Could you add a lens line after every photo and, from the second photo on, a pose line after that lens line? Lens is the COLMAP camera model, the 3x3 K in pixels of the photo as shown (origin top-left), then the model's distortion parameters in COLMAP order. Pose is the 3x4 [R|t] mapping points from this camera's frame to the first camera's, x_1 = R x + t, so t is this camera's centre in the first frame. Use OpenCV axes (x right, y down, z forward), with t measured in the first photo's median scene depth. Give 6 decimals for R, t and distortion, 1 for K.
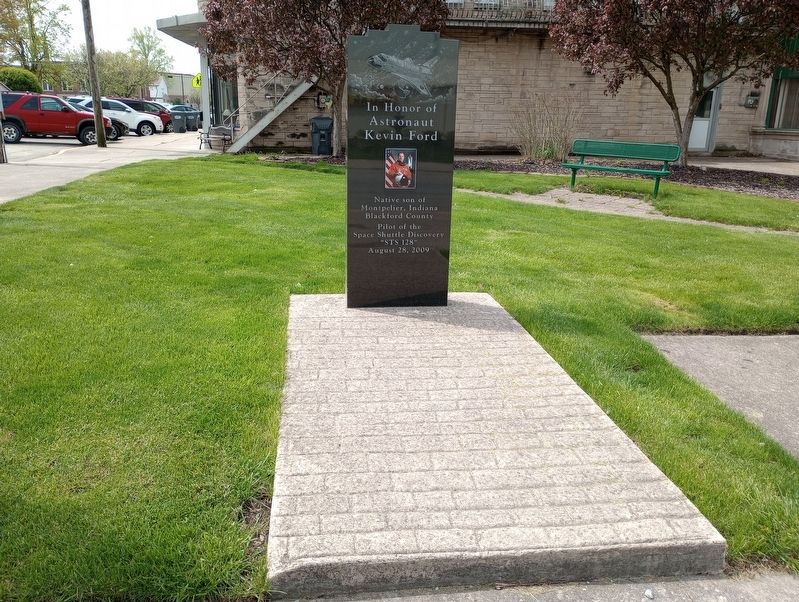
lens RADIAL K [[685.4, 0, 401.8], [0, 685.4, 295.2], [0, 0, 1]] dist [0.044706, -0.036508]
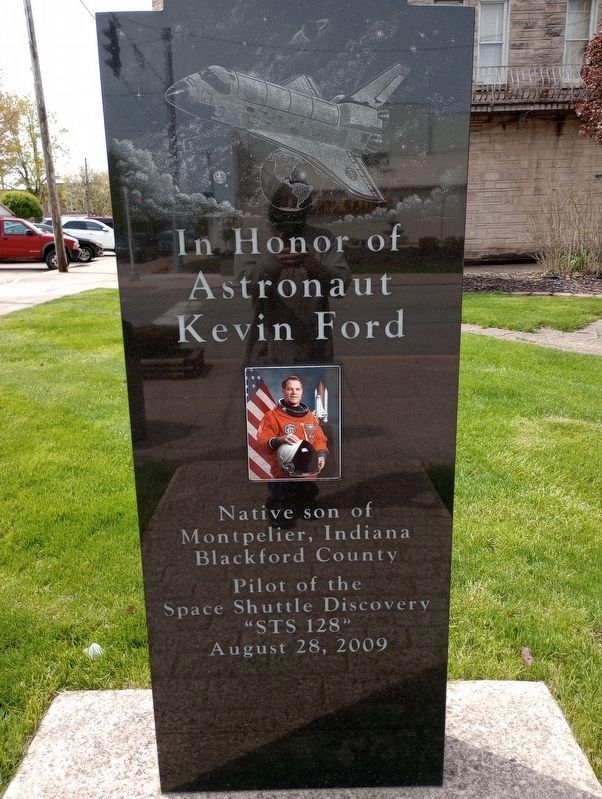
lens RADIAL K [[685.4, 0, 302.3], [0, 685.4, 406.5], [0, 0, 1]] dist [0.044706, -0.036508]
pose [[0.990249, -0.006757, -0.139145, 0.010048], [0.007683, 0.999952, 0.006119, -0.040484], [0.139097, -0.007129, 0.990253, 0.140010]]
